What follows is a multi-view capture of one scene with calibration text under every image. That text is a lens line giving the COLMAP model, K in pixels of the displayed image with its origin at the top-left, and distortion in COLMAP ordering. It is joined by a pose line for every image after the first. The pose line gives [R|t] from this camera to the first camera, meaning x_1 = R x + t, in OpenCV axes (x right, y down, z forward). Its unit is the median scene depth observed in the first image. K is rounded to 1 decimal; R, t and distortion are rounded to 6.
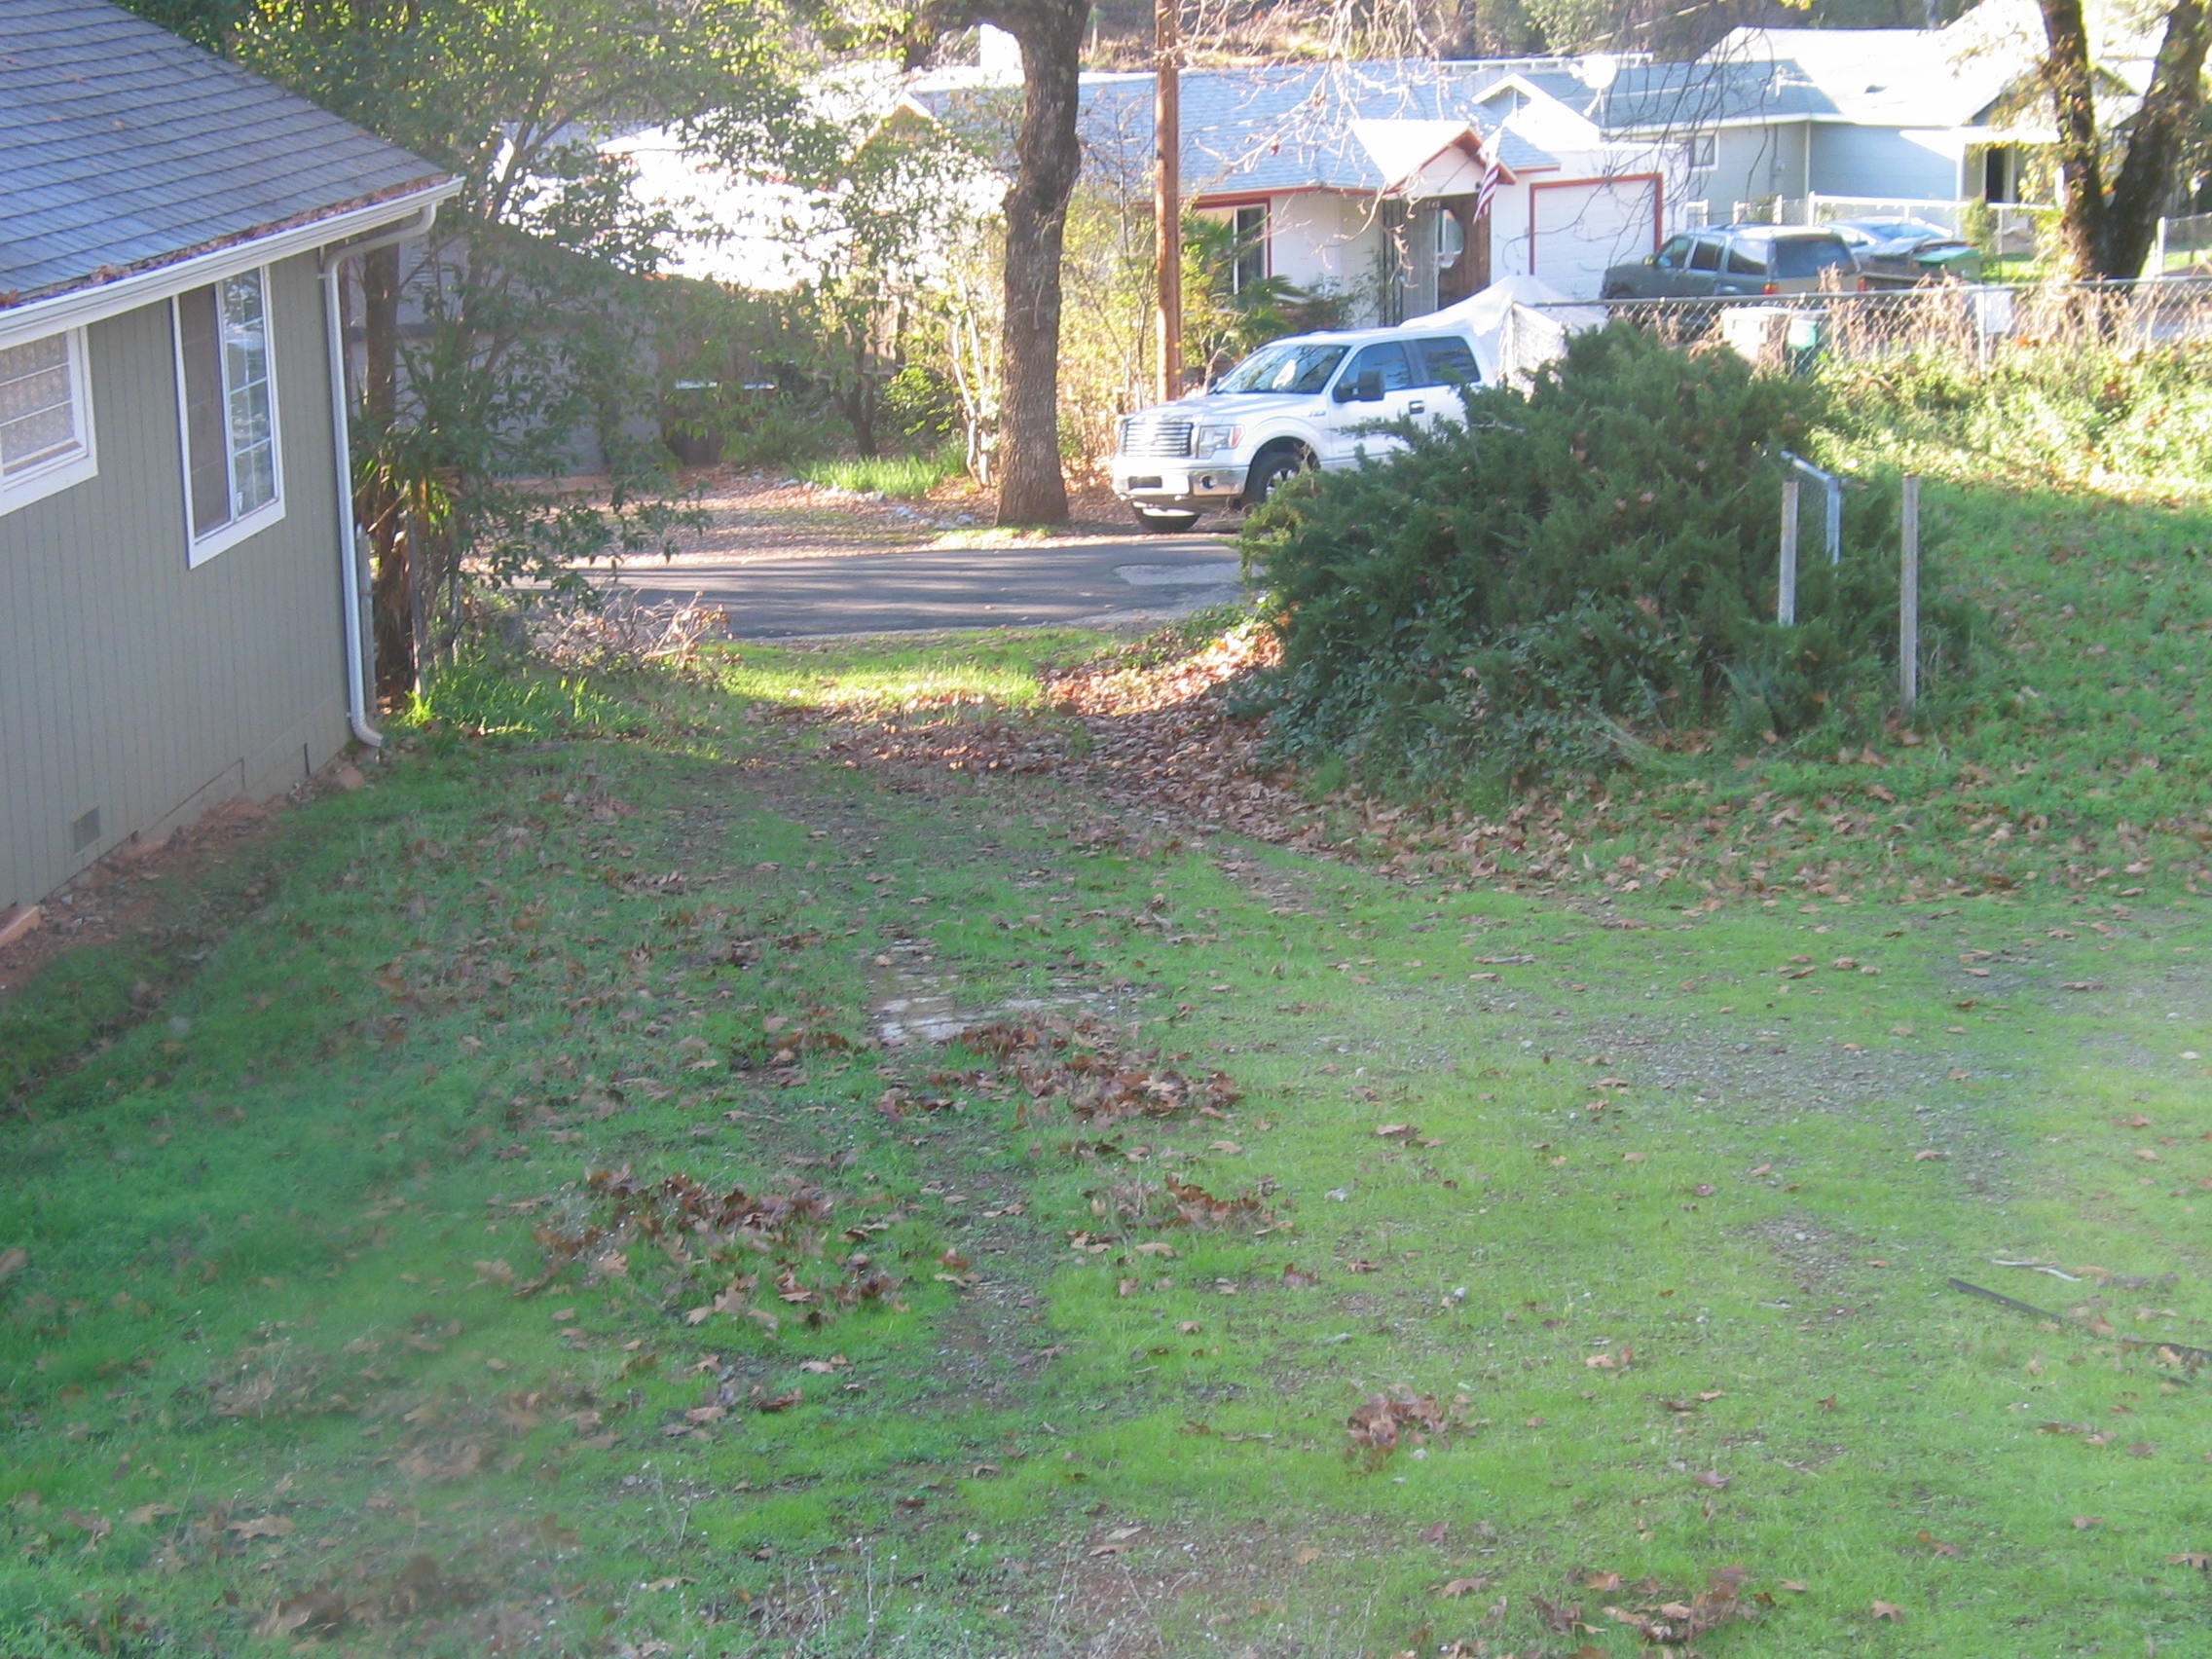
lens RADIAL K [[4022.2, 0, 1117.8], [0, 4022.2, 830.7], [0, 0, 1]] dist [0.015329, 0.886218]
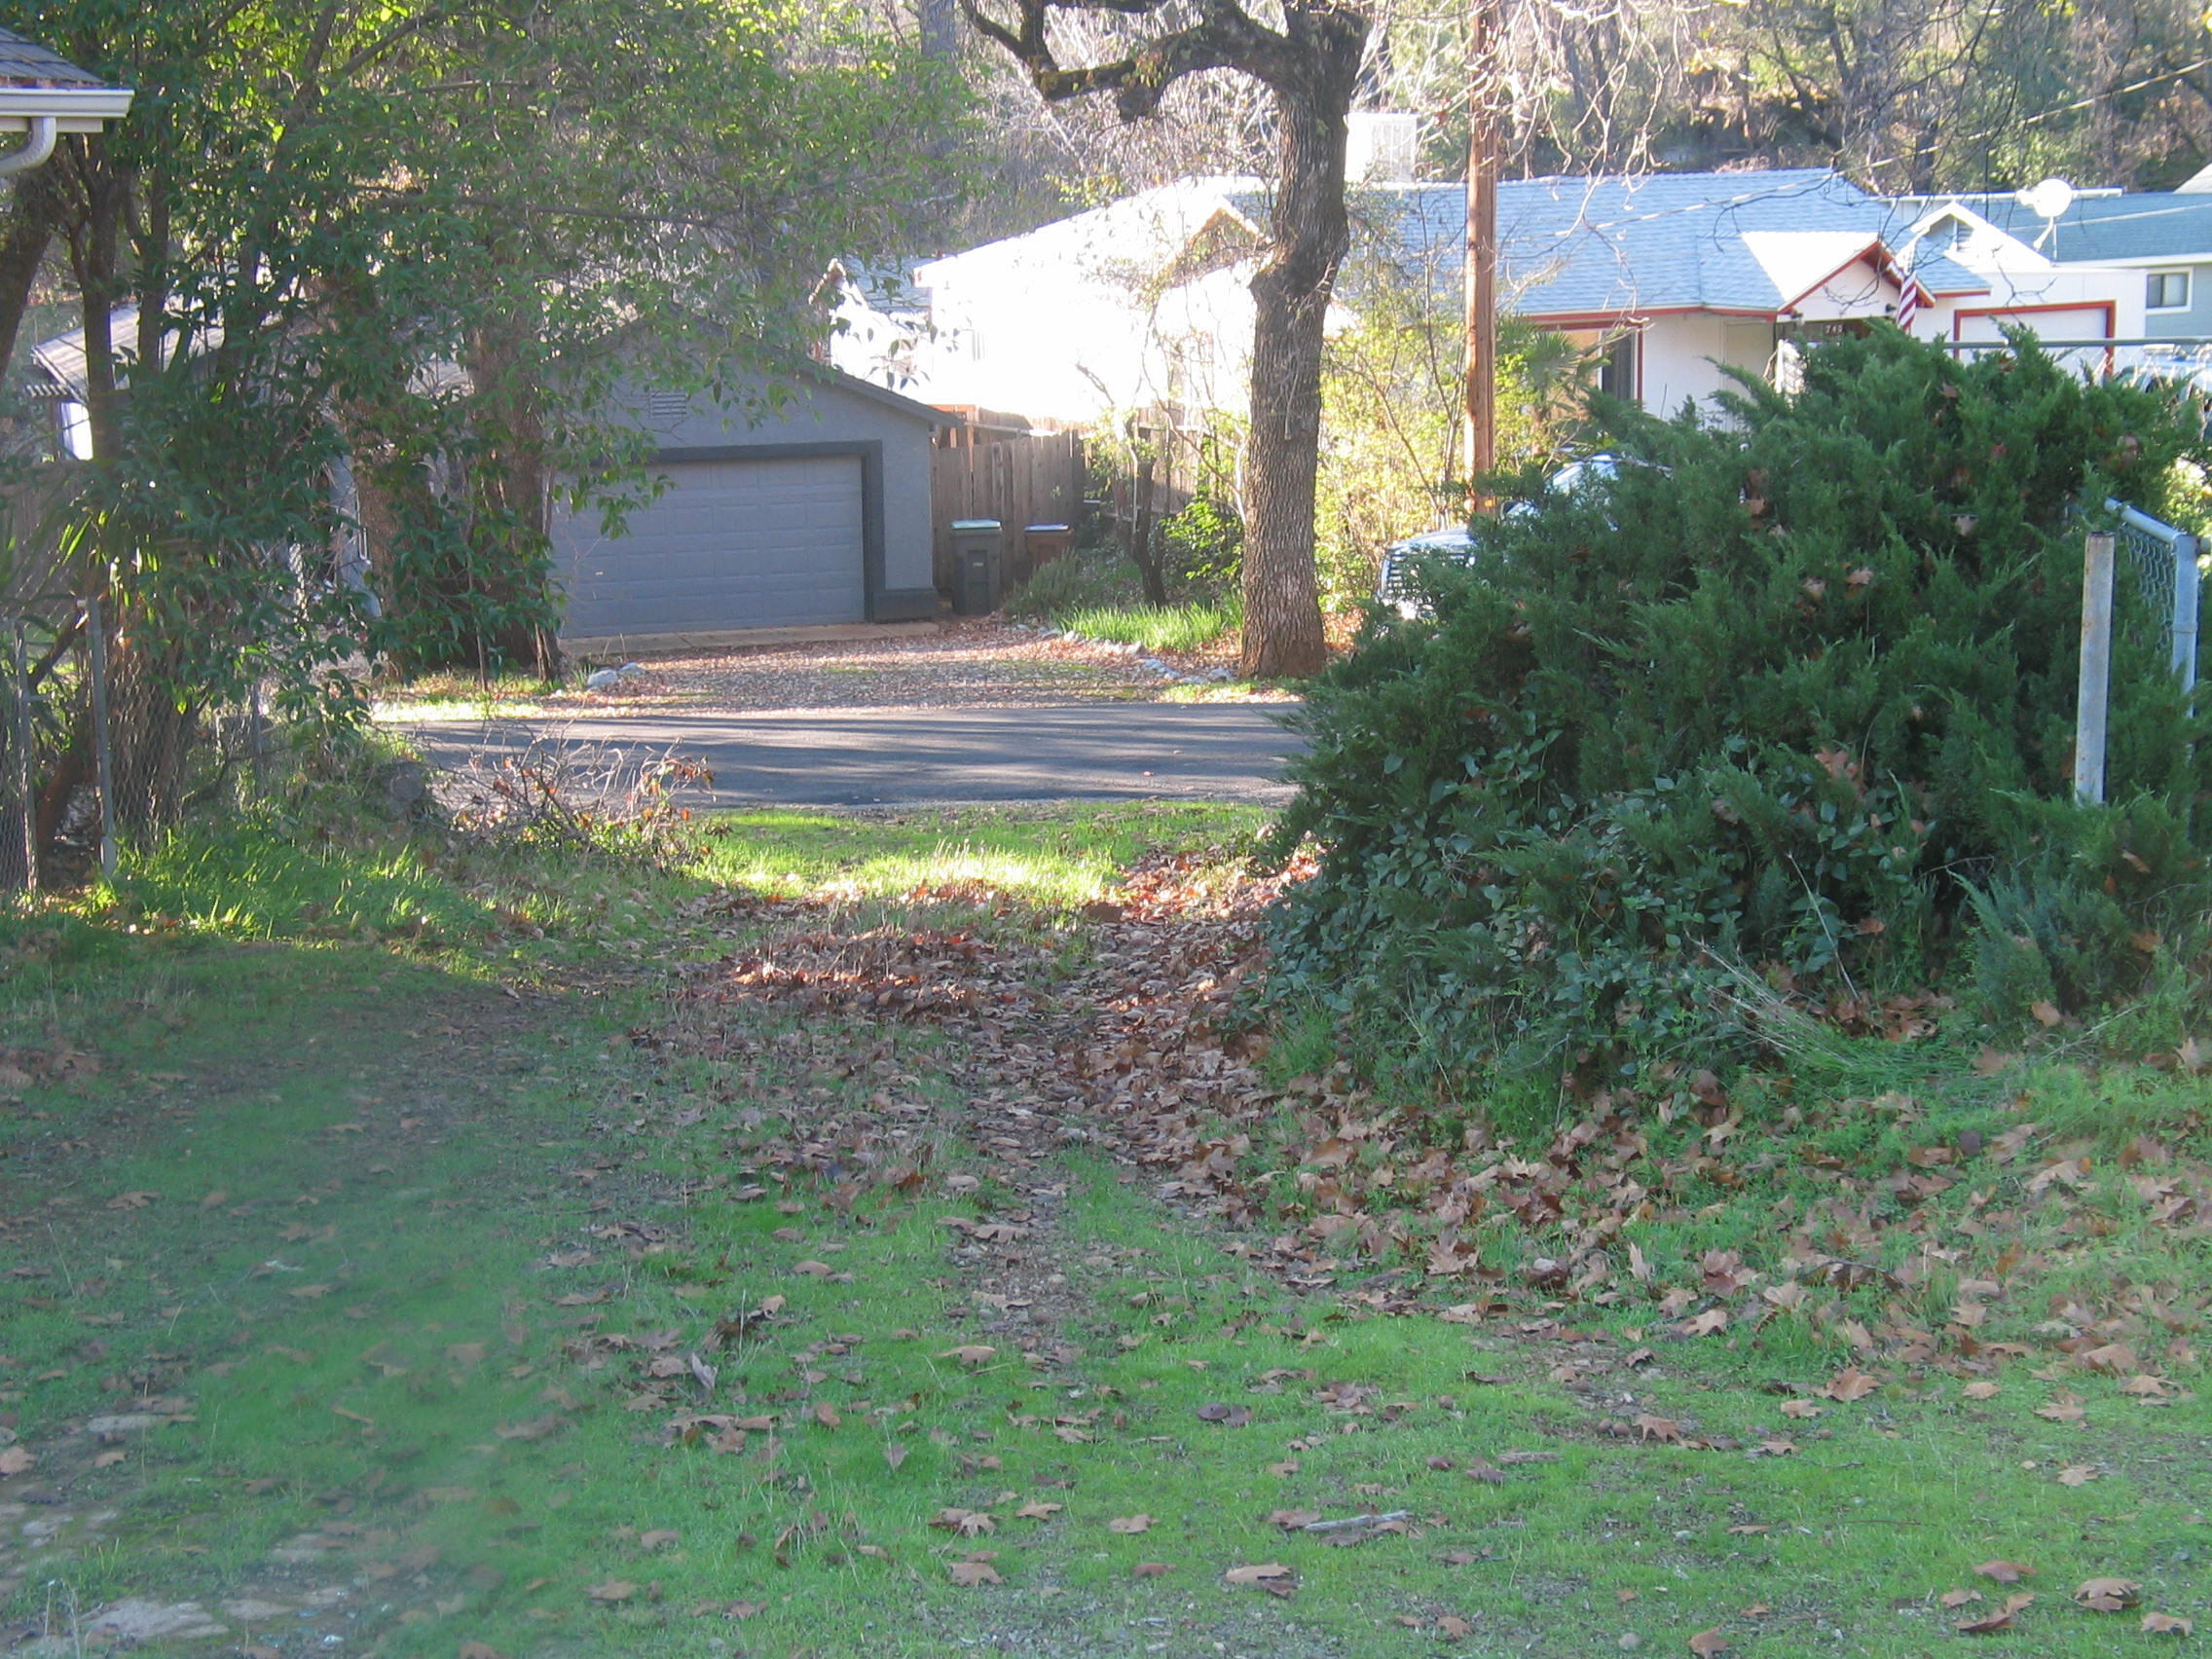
lens RADIAL K [[4022.2, 0, 1117.8], [0, 4022.2, 830.7], [0, 0, 1]] dist [0.015329, 0.886218]
pose [[0.992835, 0.025276, -0.116790, 0.099237], [-0.030637, 0.998547, -0.044340, -0.019481], [0.115499, 0.047601, 0.992166, 0.445954]]
